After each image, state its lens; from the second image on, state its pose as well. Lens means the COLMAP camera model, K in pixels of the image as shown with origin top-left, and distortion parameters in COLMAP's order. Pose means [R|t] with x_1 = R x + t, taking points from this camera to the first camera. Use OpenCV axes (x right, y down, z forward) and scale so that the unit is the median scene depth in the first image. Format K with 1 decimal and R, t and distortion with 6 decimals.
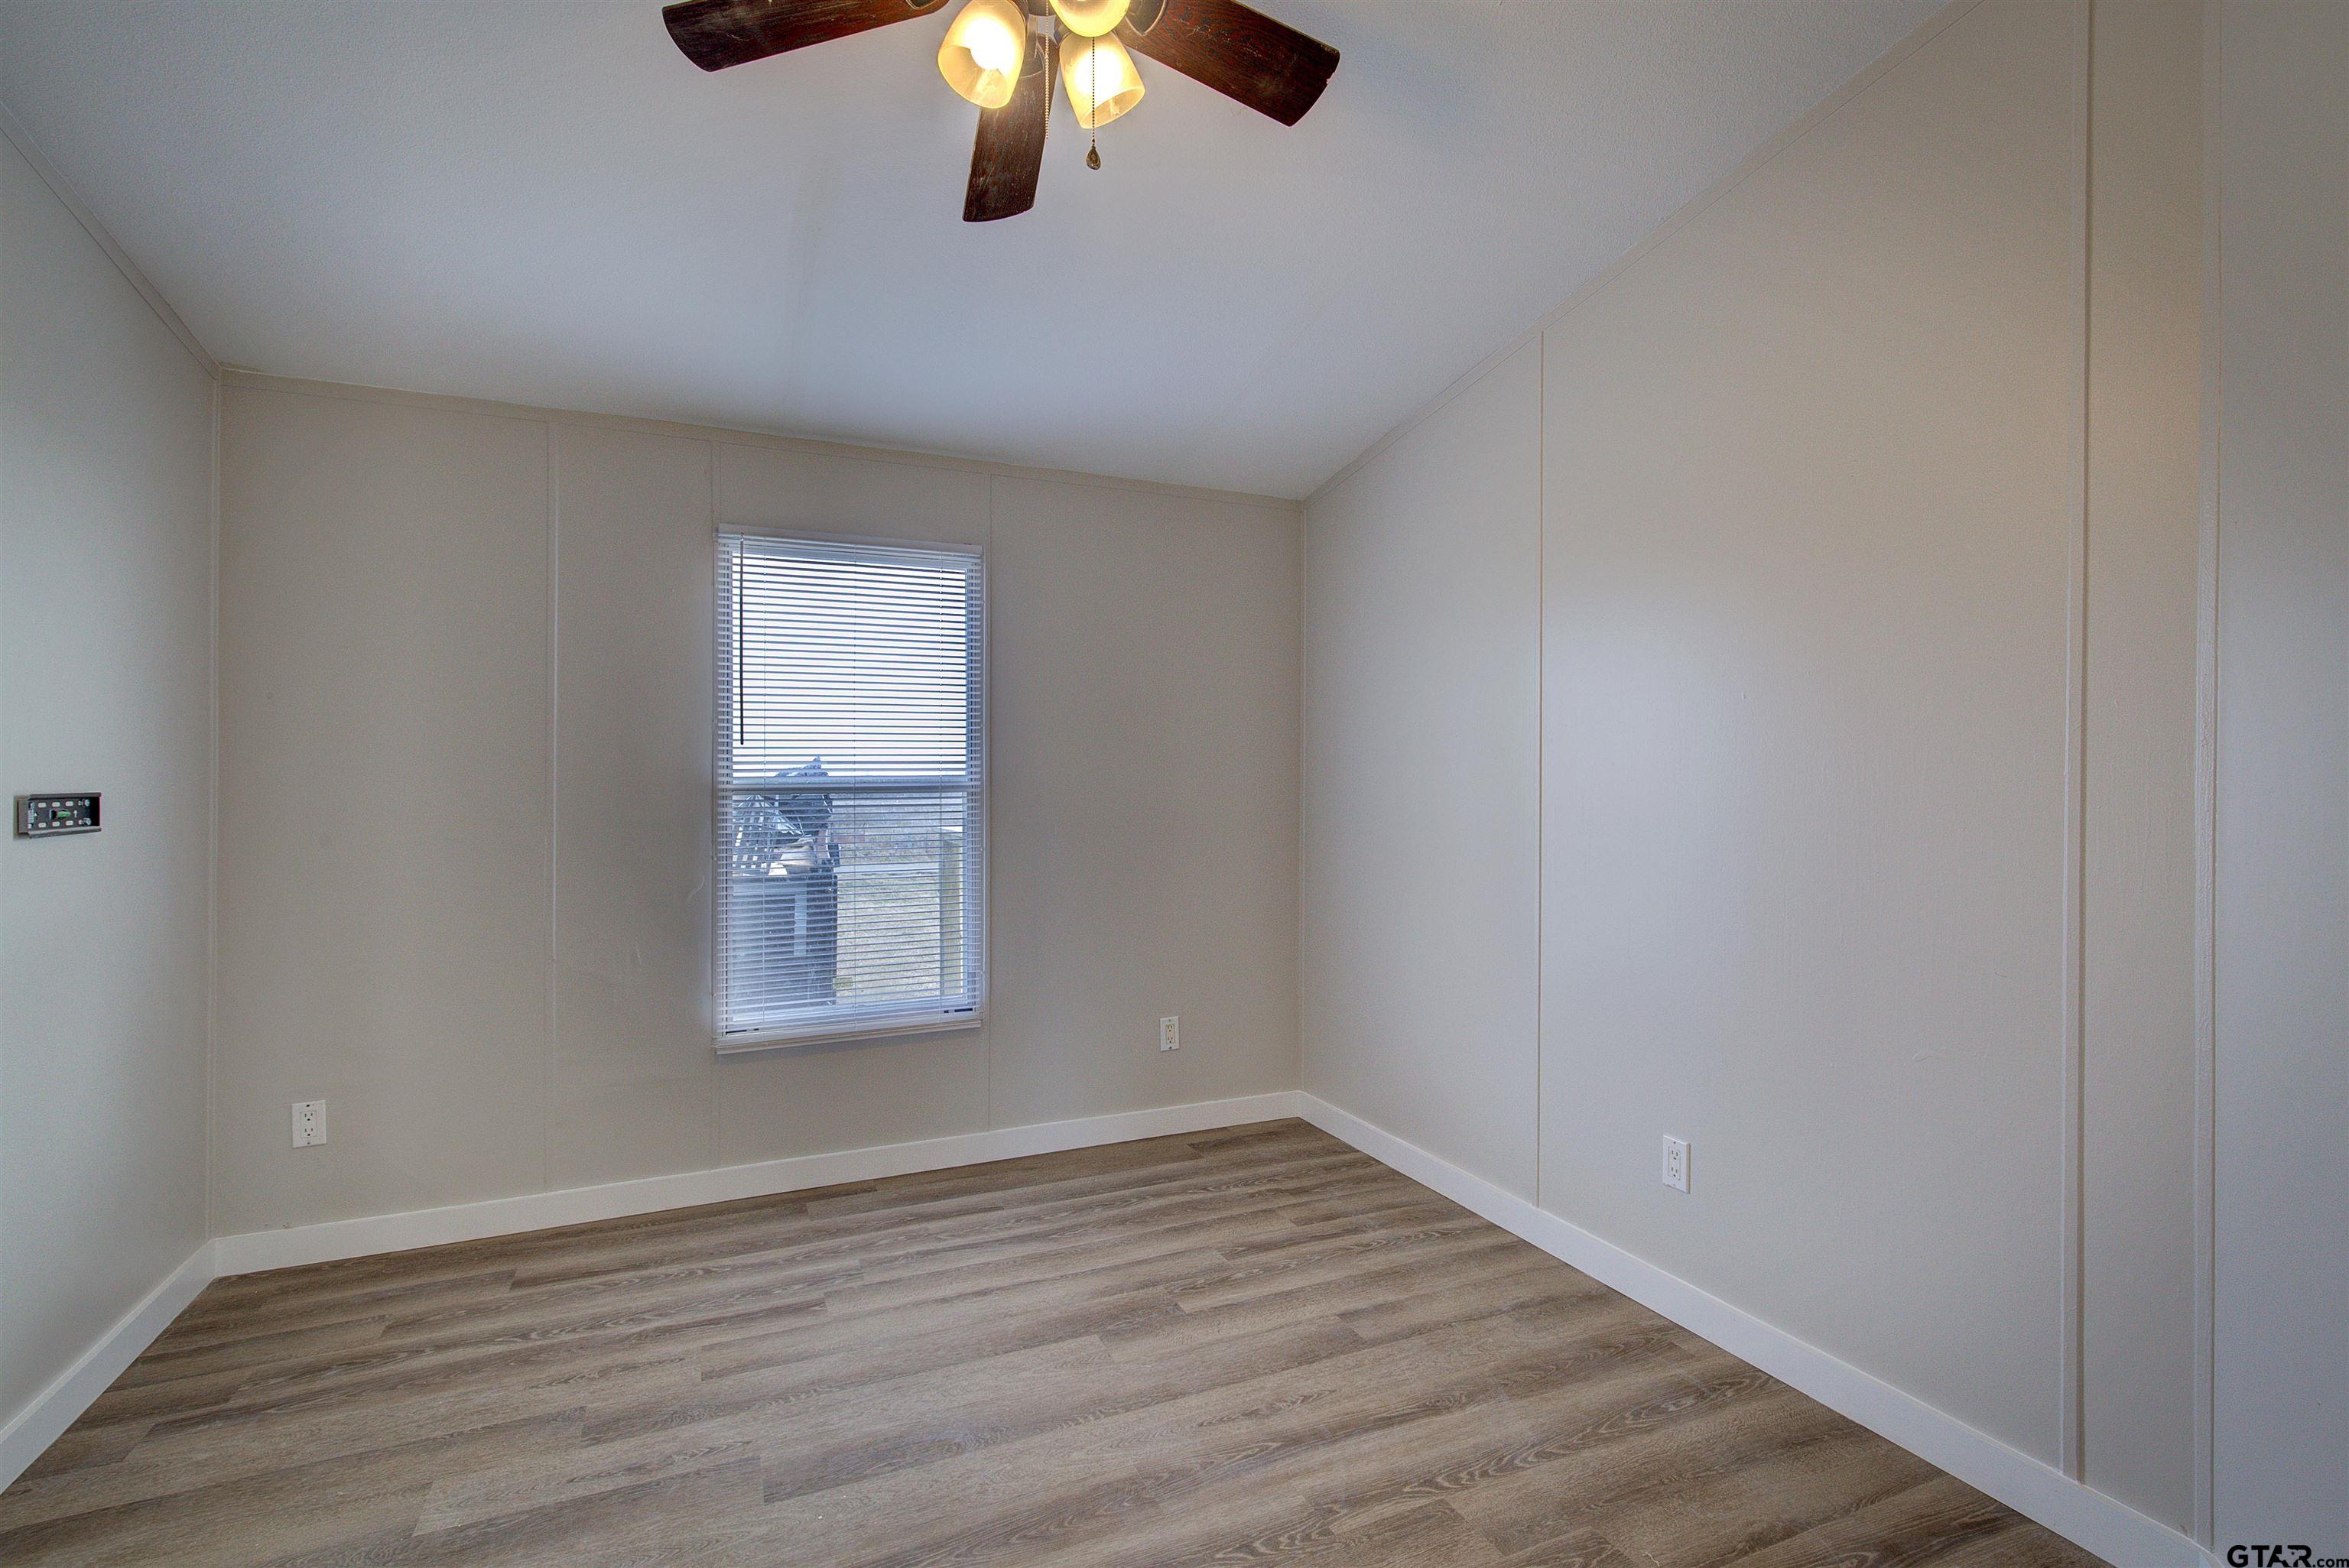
lens RADIAL K [[1085.5, 0, 1174.5], [0, 1085.5, 784.0], [0, 0, 1]] dist [0.002356, 0.000346]
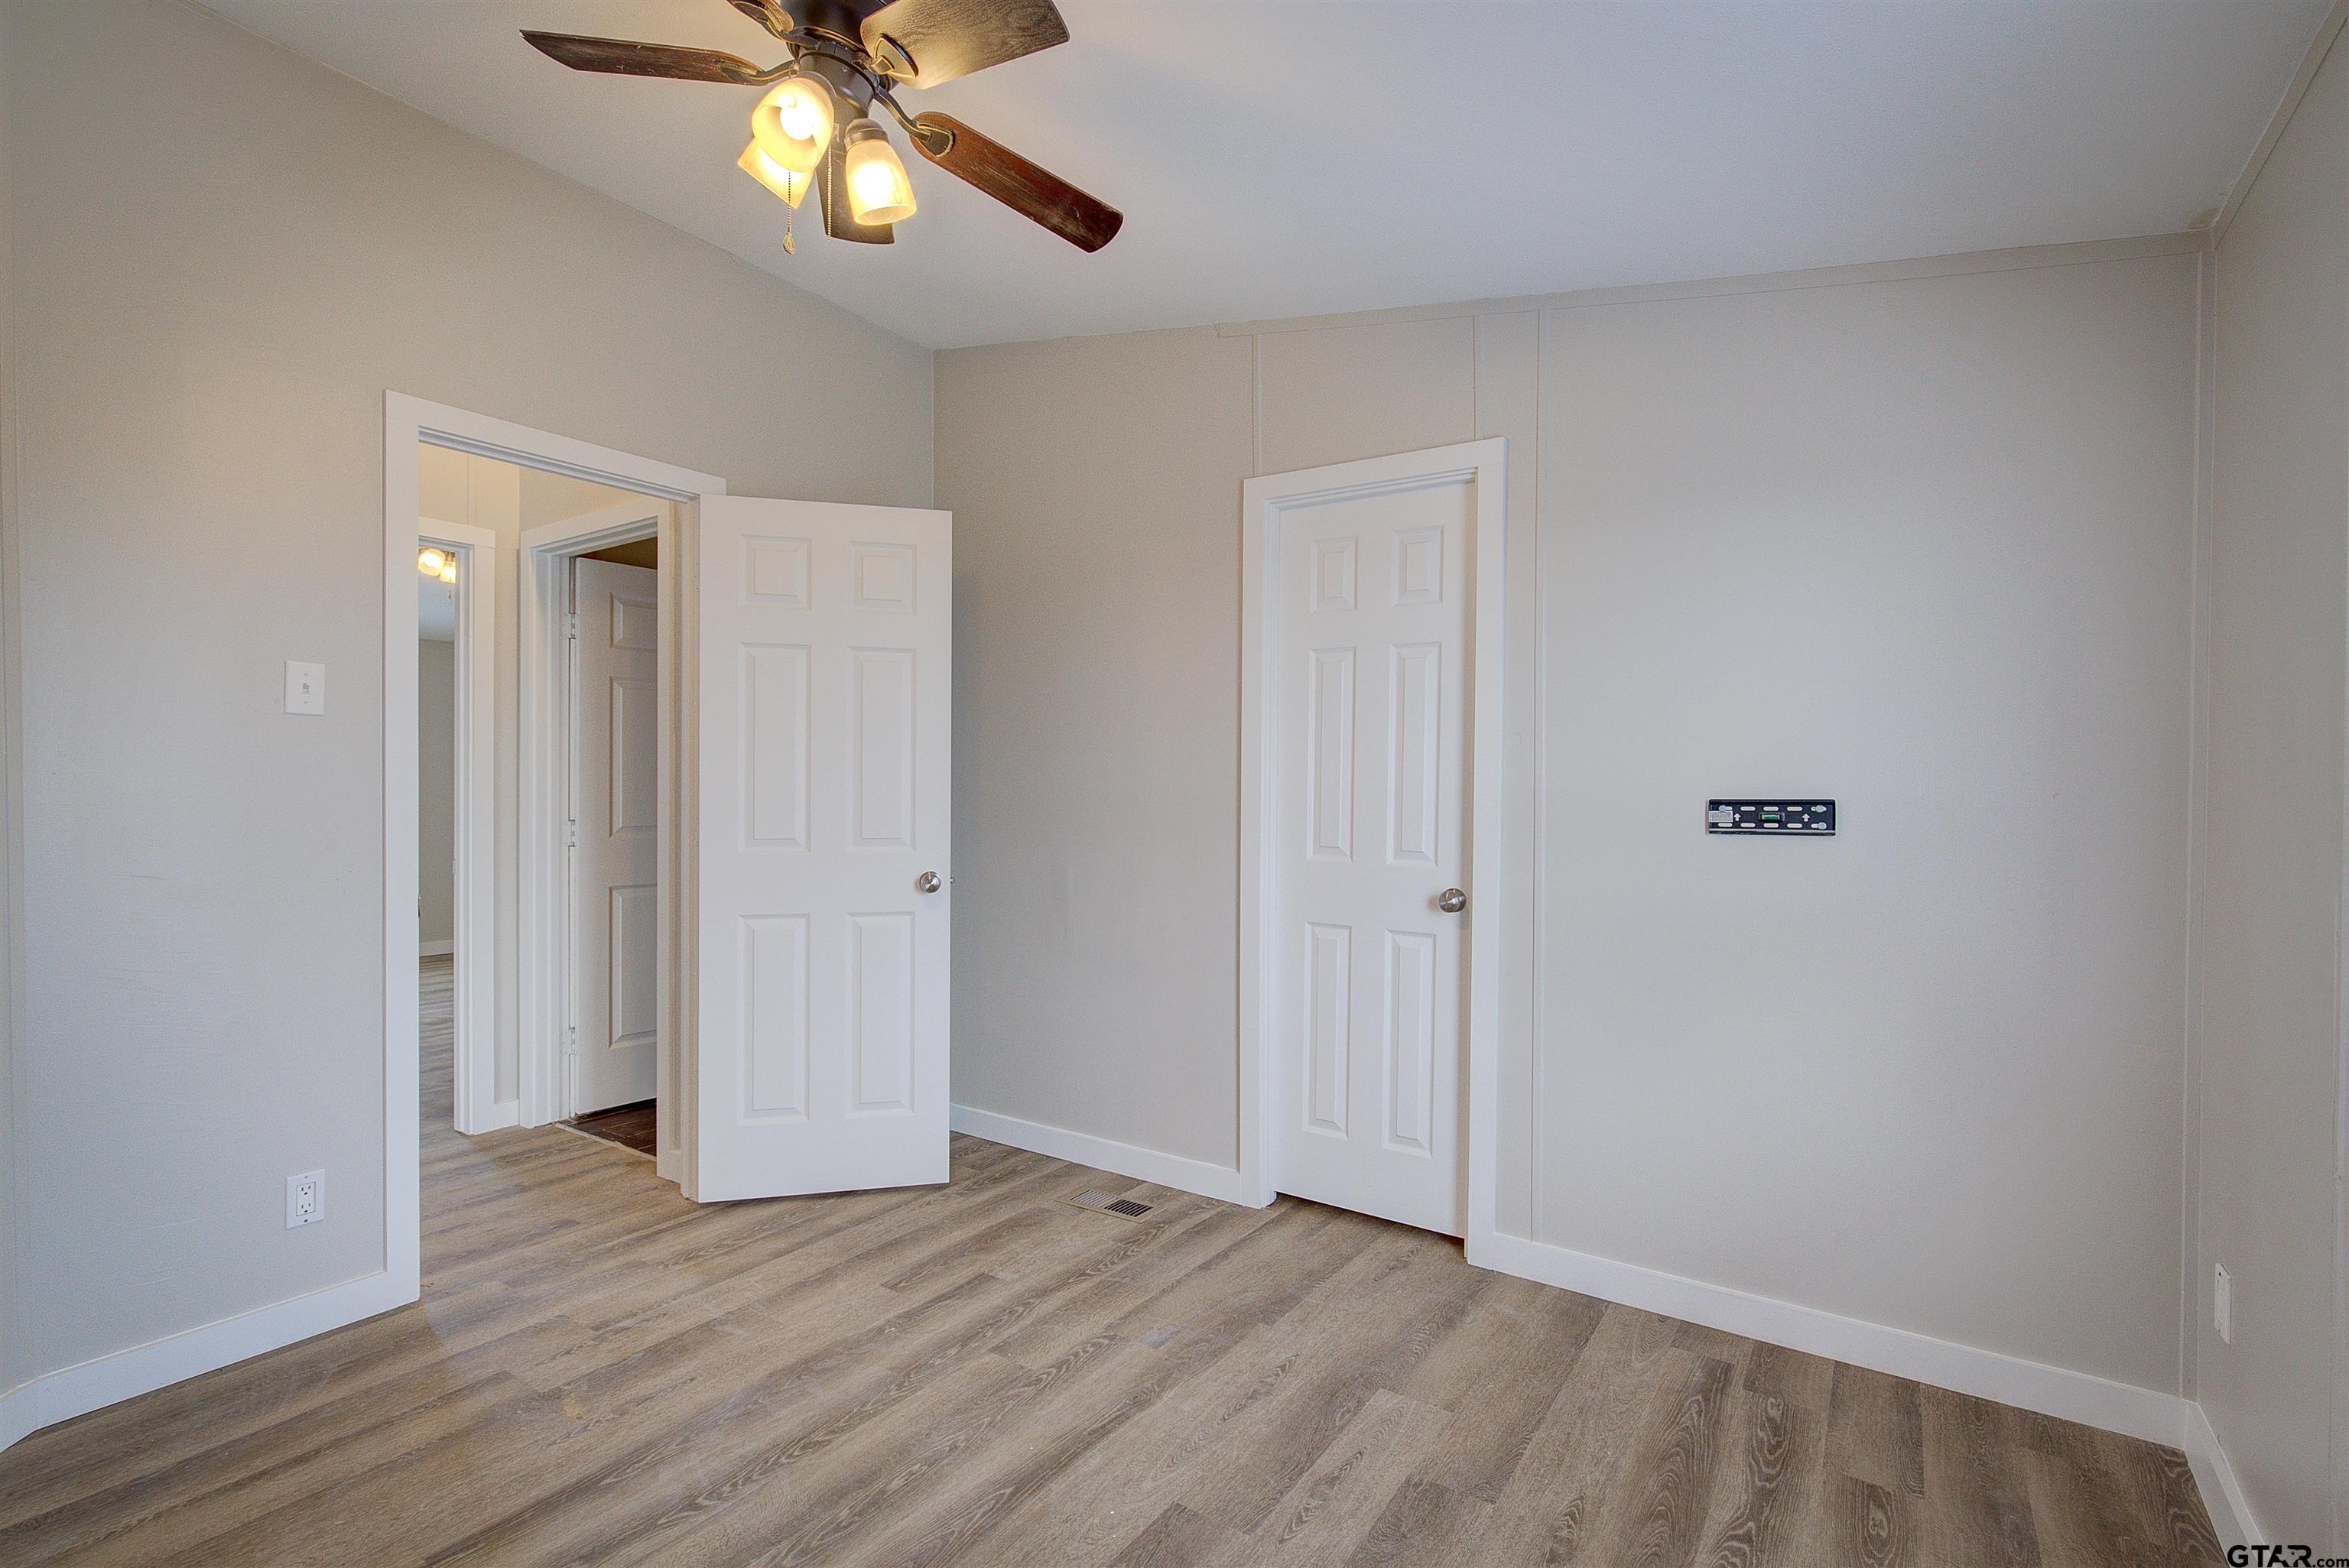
lens RADIAL K [[1070.2, 0, 1174.5], [0, 1070.2, 784.0], [0, 0, 1]] dist [0.001797, -0.000473]
pose [[-0.844676, -0.006380, -0.535240, 0.135854], [-0.009787, 0.999946, 0.003527, -0.004704], [0.535189, 0.008218, -0.844693, 1.574873]]
